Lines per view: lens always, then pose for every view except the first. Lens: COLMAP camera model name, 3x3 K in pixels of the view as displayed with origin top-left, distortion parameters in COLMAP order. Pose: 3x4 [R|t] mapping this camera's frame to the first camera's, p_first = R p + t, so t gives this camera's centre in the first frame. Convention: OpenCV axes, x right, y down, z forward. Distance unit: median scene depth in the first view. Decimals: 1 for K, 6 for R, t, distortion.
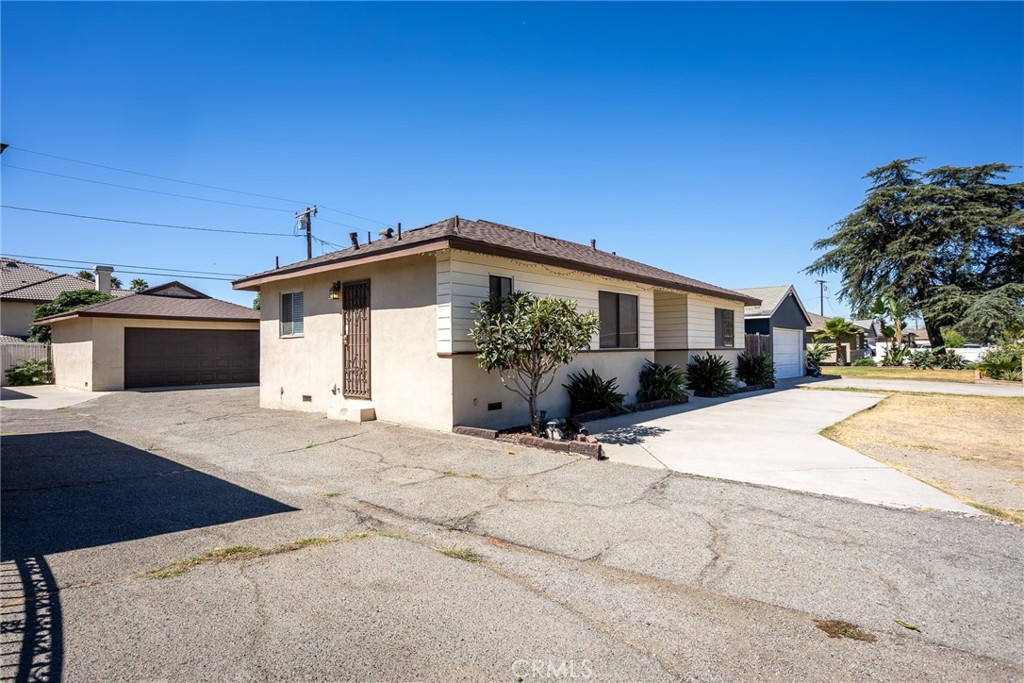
lens RADIAL K [[549.1, 0, 507.7], [0, 549.1, 344.2], [0, 0, 1]] dist [0.007898, 0.002419]
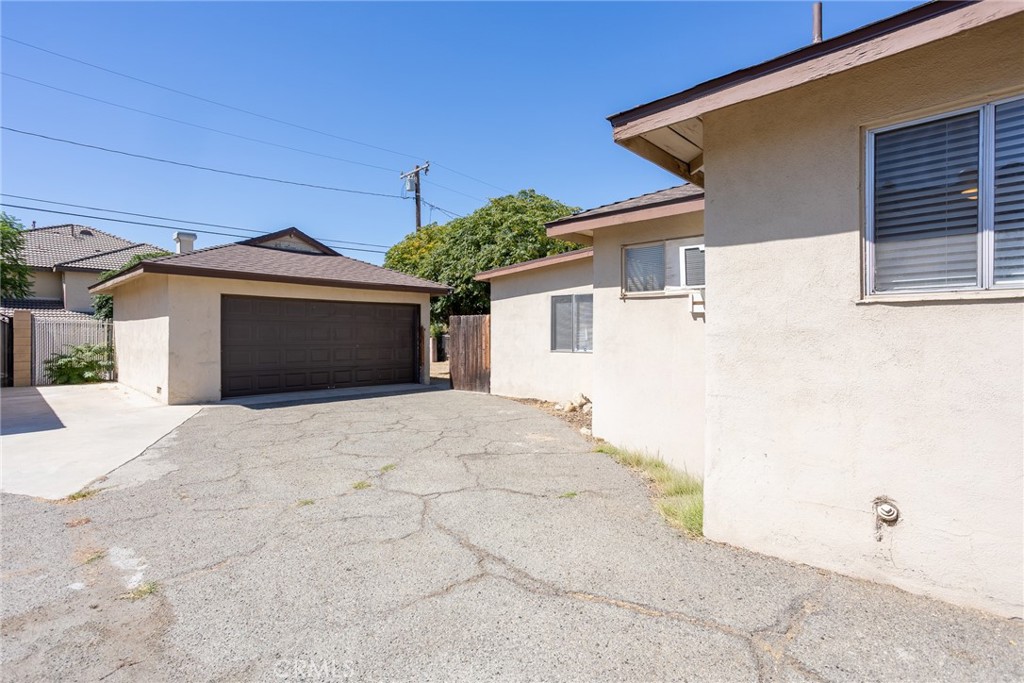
lens RADIAL K [[493.9, 0, 513.5], [0, 493.9, 338.6], [0, 0, 1]] dist [-0.002370, 0.001764]
pose [[0.998945, 0.013467, -0.043908, -0.316053], [-0.012540, 0.999694, 0.021309, 0.001278], [0.044181, -0.020736, 0.998808, 0.428221]]
